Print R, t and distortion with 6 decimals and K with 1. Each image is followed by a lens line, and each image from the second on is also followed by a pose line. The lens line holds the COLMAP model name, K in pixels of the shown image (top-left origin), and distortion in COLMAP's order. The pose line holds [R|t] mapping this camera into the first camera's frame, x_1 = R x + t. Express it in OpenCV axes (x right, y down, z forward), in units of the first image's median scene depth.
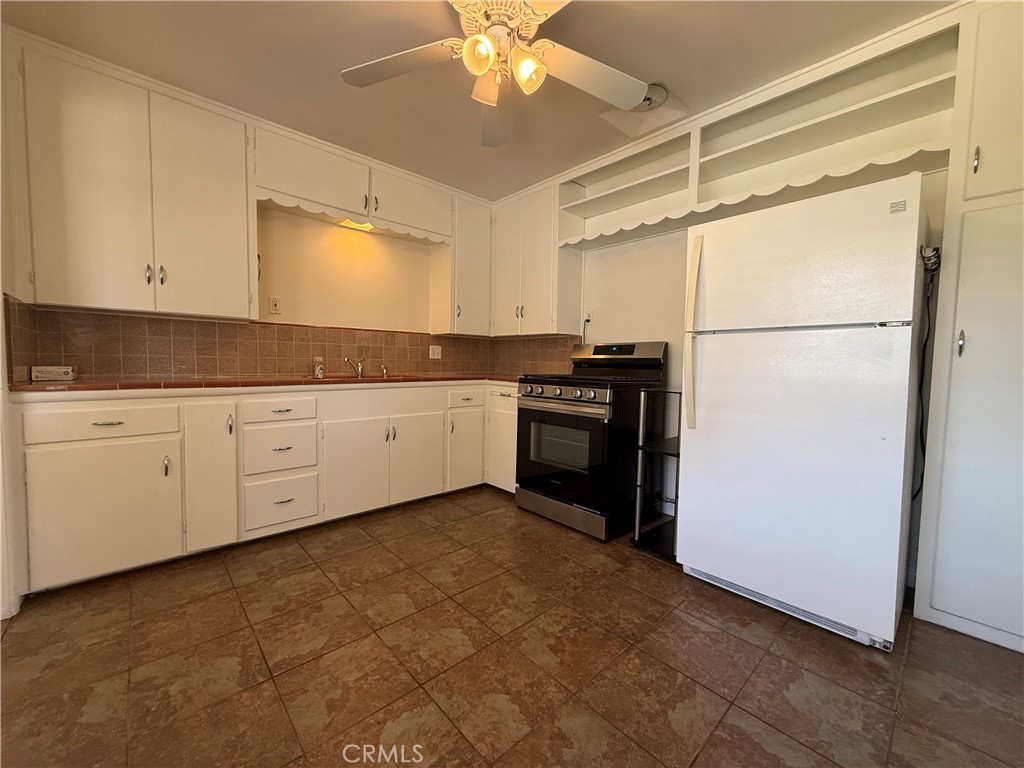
lens RADIAL K [[409.4, 0, 509.6], [0, 409.4, 385.0], [0, 0, 1]] dist [-0.001626, 0.000117]
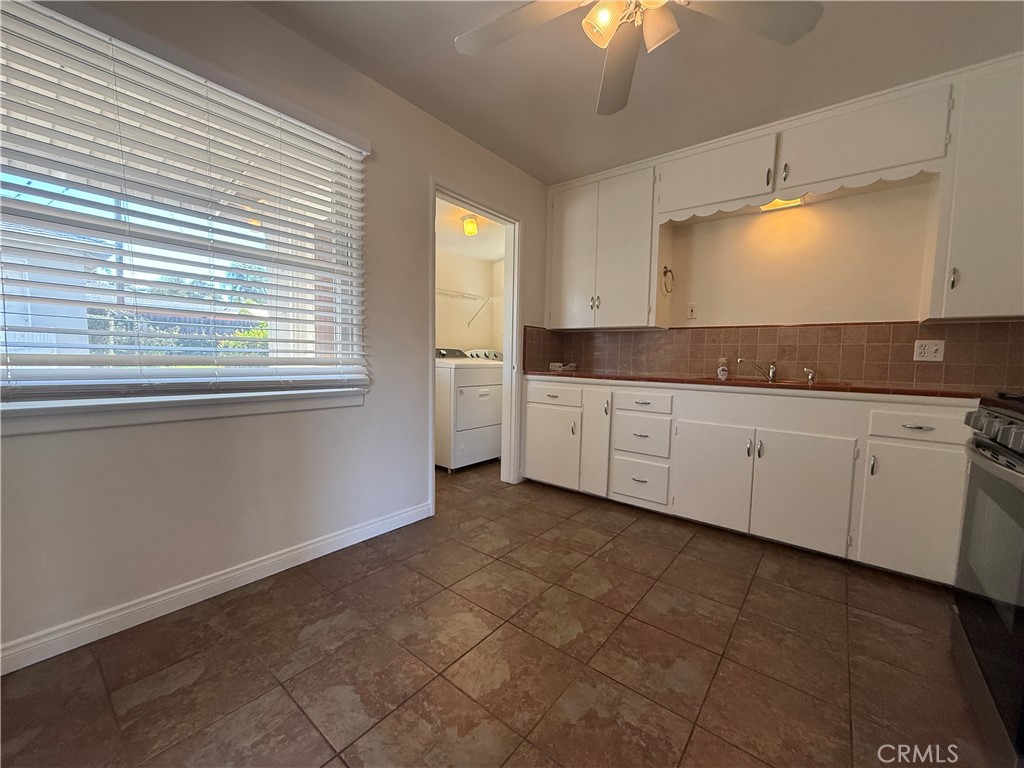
lens RADIAL K [[409.4, 0, 509.3], [0, 409.4, 386.1], [0, 0, 1]] dist [-0.001626, 0.000117]
pose [[0.143417, 0.058237, -0.987947, 0.547088], [-0.075670, 0.995990, 0.047726, -0.012092], [0.986765, 0.067913, 0.147249, 0.450936]]
